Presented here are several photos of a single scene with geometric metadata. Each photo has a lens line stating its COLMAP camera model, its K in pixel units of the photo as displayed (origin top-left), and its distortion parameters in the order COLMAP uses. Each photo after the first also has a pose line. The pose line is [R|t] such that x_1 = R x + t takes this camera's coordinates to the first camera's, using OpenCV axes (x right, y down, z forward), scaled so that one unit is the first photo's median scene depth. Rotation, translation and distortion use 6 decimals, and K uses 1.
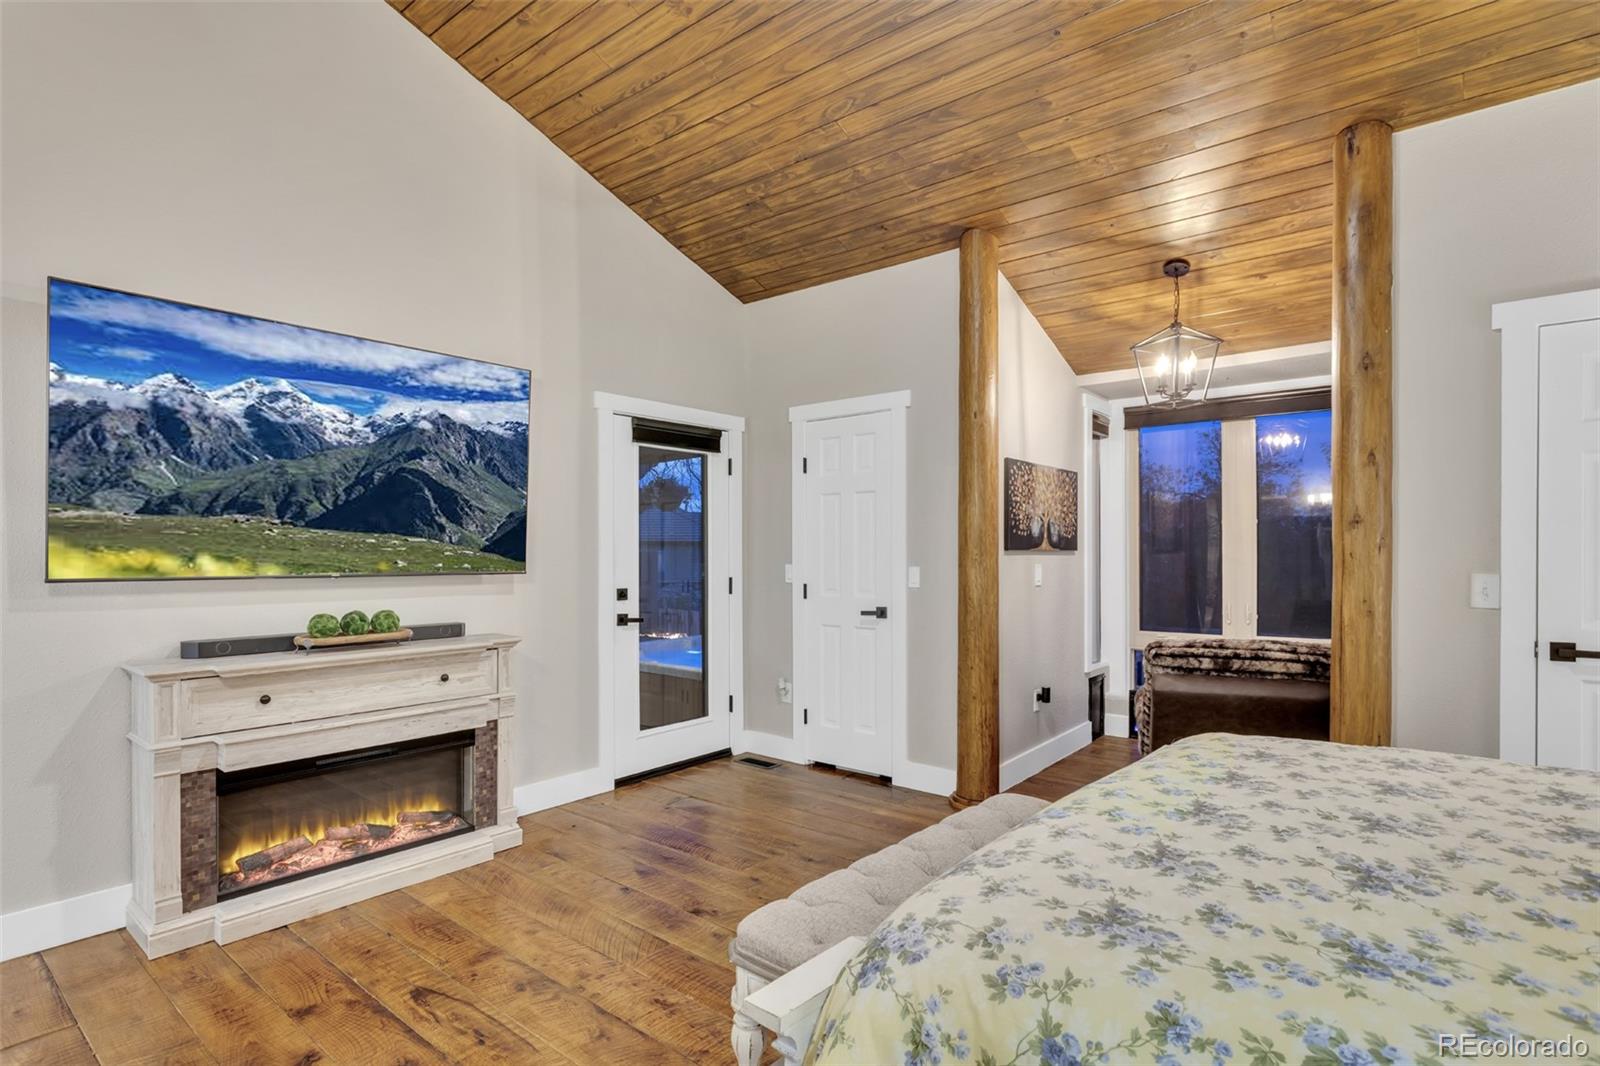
lens RADIAL K [[815.6, 0, 795.5], [0, 815.6, 546.6], [0, 0, 1]] dist [-0.015885, -0.000179]
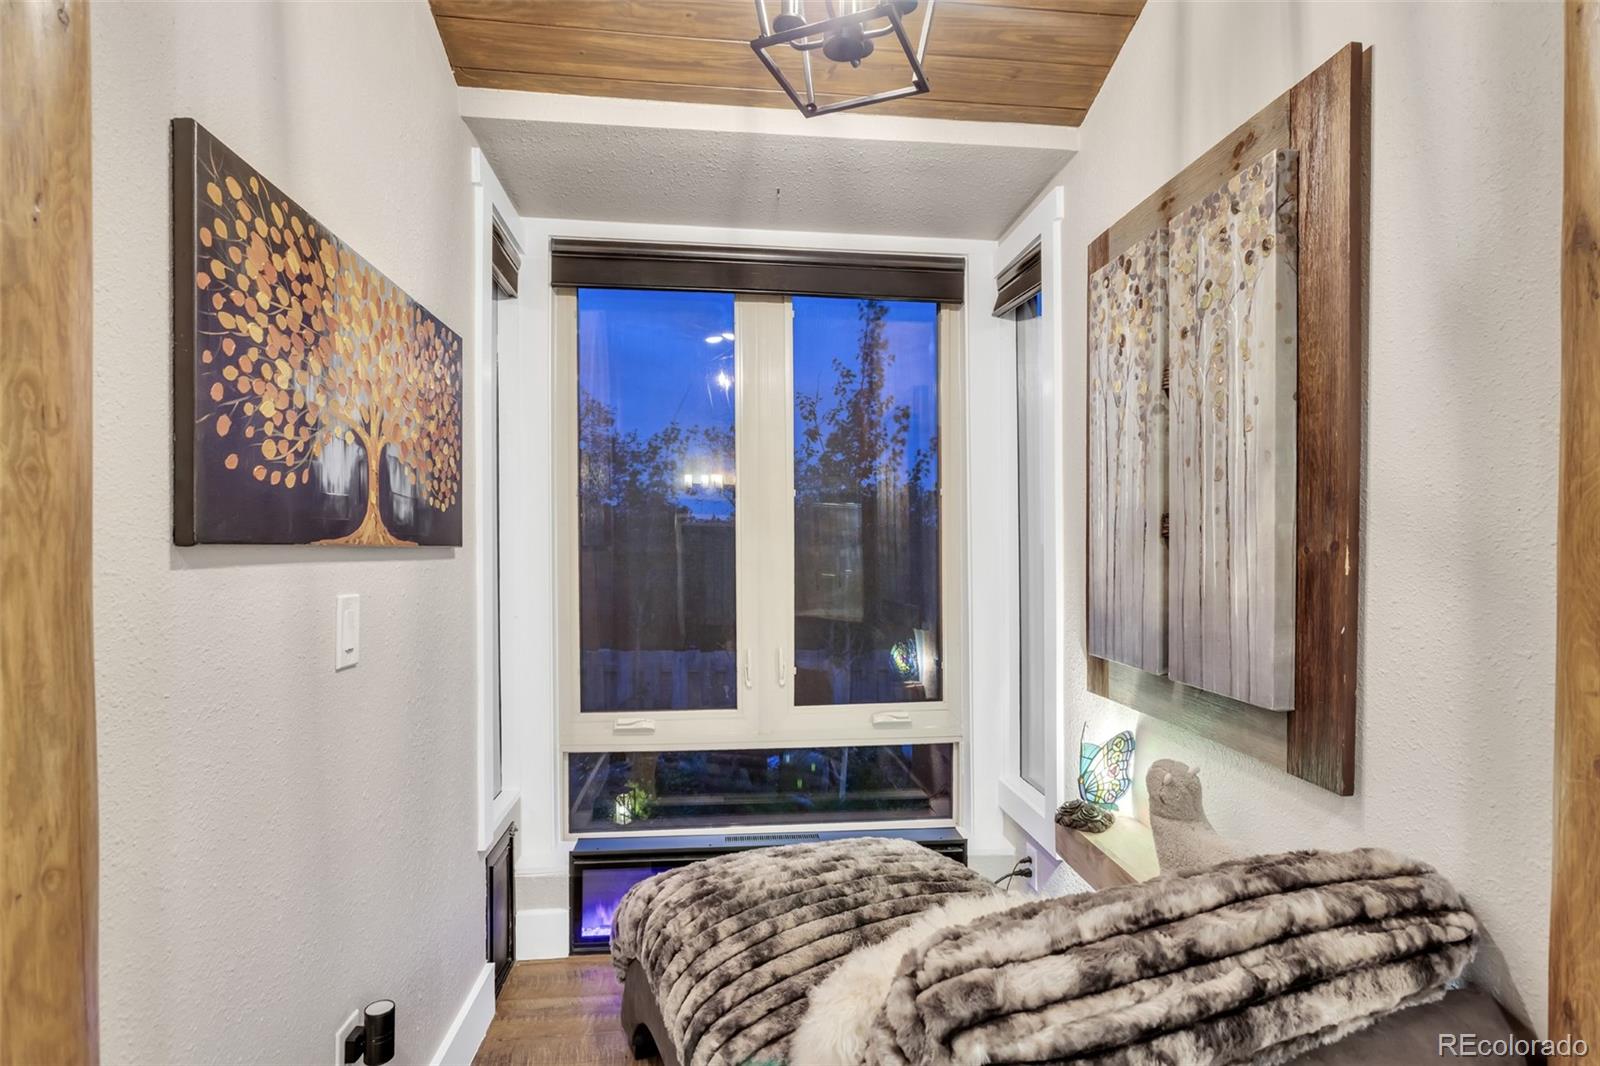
lens RADIAL K [[815.6, 0, 788.9], [0, 815.6, 561.9], [0, 0, 1]] dist [-0.015885, -0.000179]
pose [[0.711919, -0.009733, 0.702194, 0.183612], [-0.005231, 0.999803, 0.019162, 0.003605], [-0.702242, -0.017315, 0.711727, 0.605592]]
